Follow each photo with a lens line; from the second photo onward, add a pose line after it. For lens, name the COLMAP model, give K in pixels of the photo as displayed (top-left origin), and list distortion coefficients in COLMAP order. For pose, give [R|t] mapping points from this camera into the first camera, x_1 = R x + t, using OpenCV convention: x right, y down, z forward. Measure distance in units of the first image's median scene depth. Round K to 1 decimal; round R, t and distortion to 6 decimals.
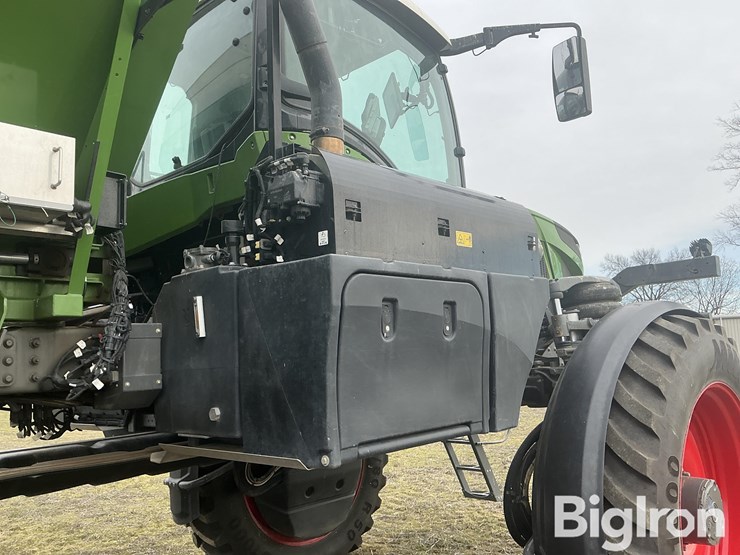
lens RADIAL K [[614.5, 0, 367.5], [0, 614.5, 274.3], [0, 0, 1]] dist [0.144858, -0.294475]
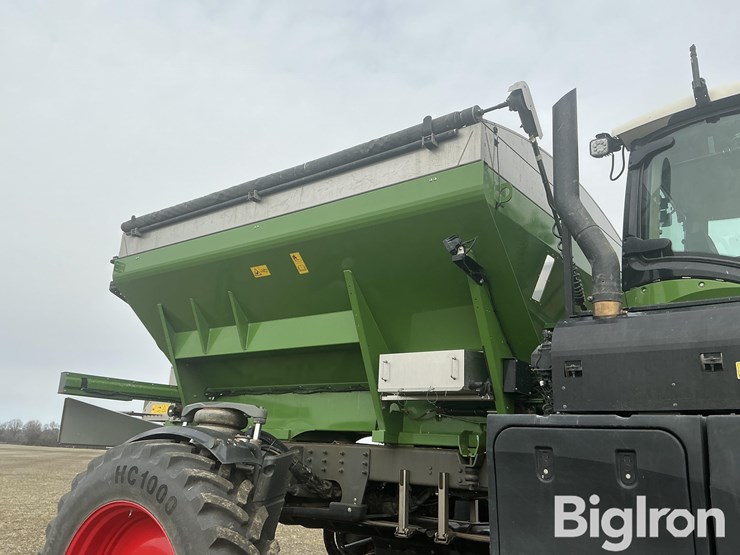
lens RADIAL K [[614.5, 0, 367.5], [0, 614.5, 274.3], [0, 0, 1]] dist [0.144858, -0.294475]
pose [[0.082766, -0.229221, -0.969849, 1.242338], [0.073539, 0.971940, -0.223440, -0.041776], [0.993852, -0.052828, 0.097300, 0.502566]]
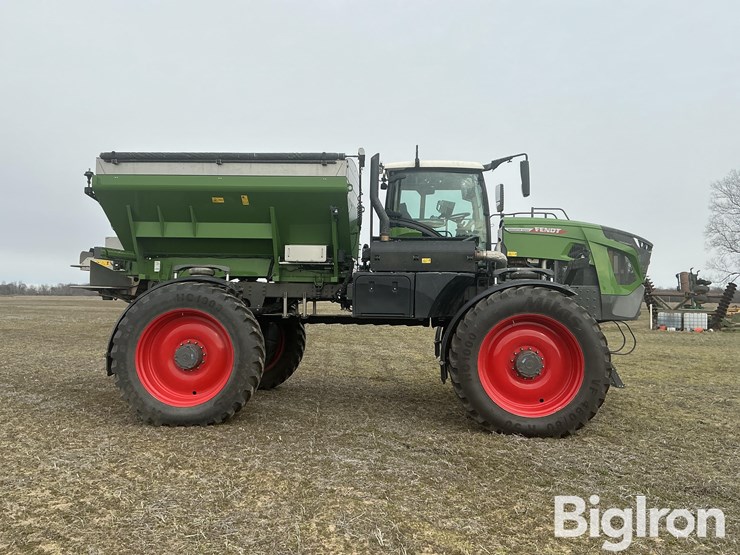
lens RADIAL K [[614.5, 0, 367.5], [0, 614.5, 274.3], [0, 0, 1]] dist [0.144858, -0.294475]
pose [[0.629060, 0.026887, -0.776891, 3.109838], [0.057003, 0.995116, 0.080595, -0.331931], [0.775264, -0.094984, 0.624455, -1.564695]]
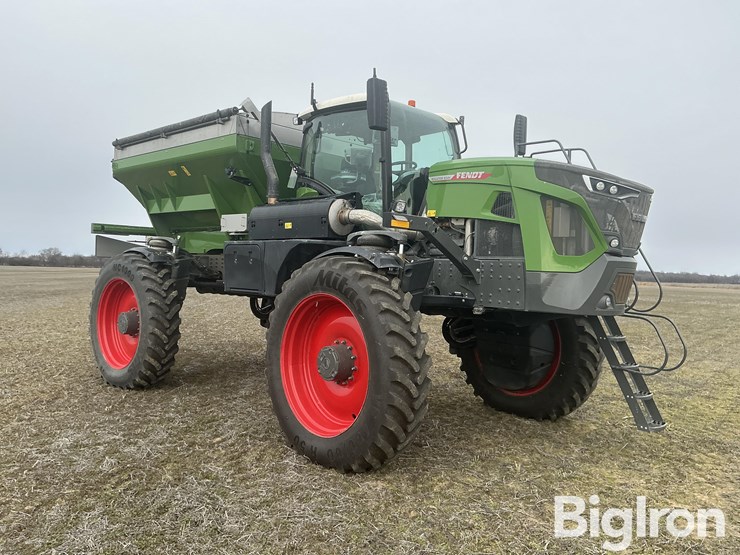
lens RADIAL K [[614.5, 0, 367.5], [0, 614.5, 274.3], [0, 0, 1]] dist [0.144858, -0.294475]
pose [[-0.035626, 0.050886, -0.998069, 3.481844], [0.095121, 0.994341, 0.047301, 0.070605], [0.994828, -0.093252, -0.040265, 1.806234]]
